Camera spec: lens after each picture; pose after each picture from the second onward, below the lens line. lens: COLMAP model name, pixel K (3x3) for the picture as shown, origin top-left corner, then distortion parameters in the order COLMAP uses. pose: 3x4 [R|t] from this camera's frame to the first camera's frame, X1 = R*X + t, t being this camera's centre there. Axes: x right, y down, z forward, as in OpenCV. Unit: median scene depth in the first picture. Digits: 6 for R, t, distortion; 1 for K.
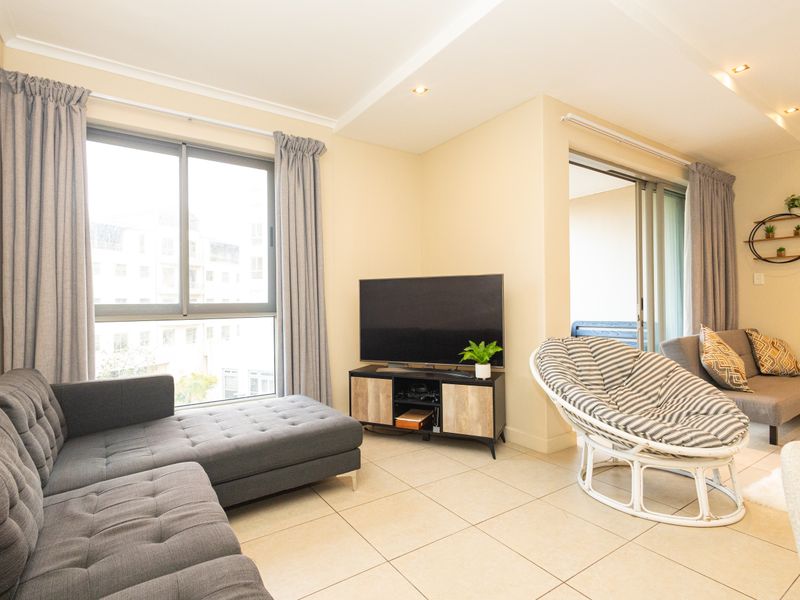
lens RADIAL K [[399.0, 0, 418.2], [0, 399.0, 302.0], [0, 0, 1]] dist [0.017856, 0.000196]
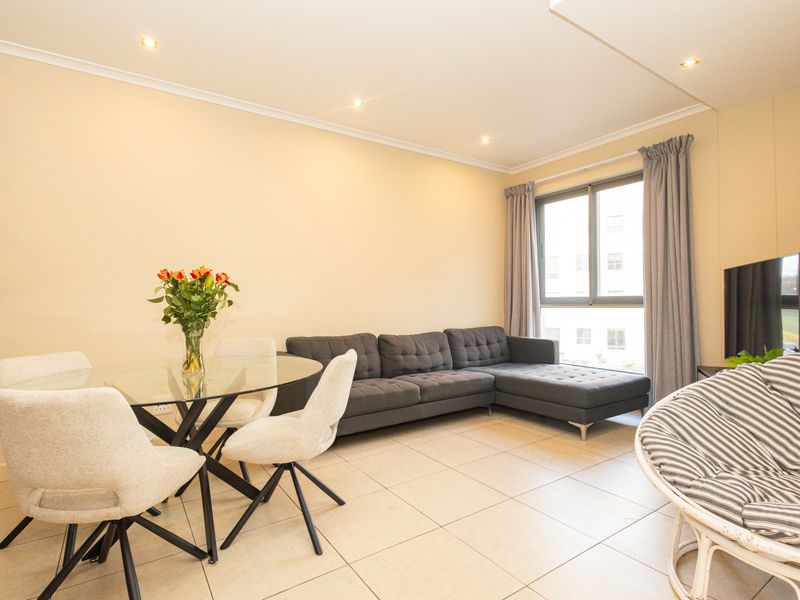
lens RADIAL K [[417.9, 0, 400.0], [0, 417.9, 300.0], [0, 0, 1]] dist [0.002916, 0.000516]
pose [[0.007285, 0.006588, -0.999952, 0.866106], [0.011003, 0.999917, 0.006667, -0.001444], [0.999913, -0.011051, 0.007211, 0.294815]]
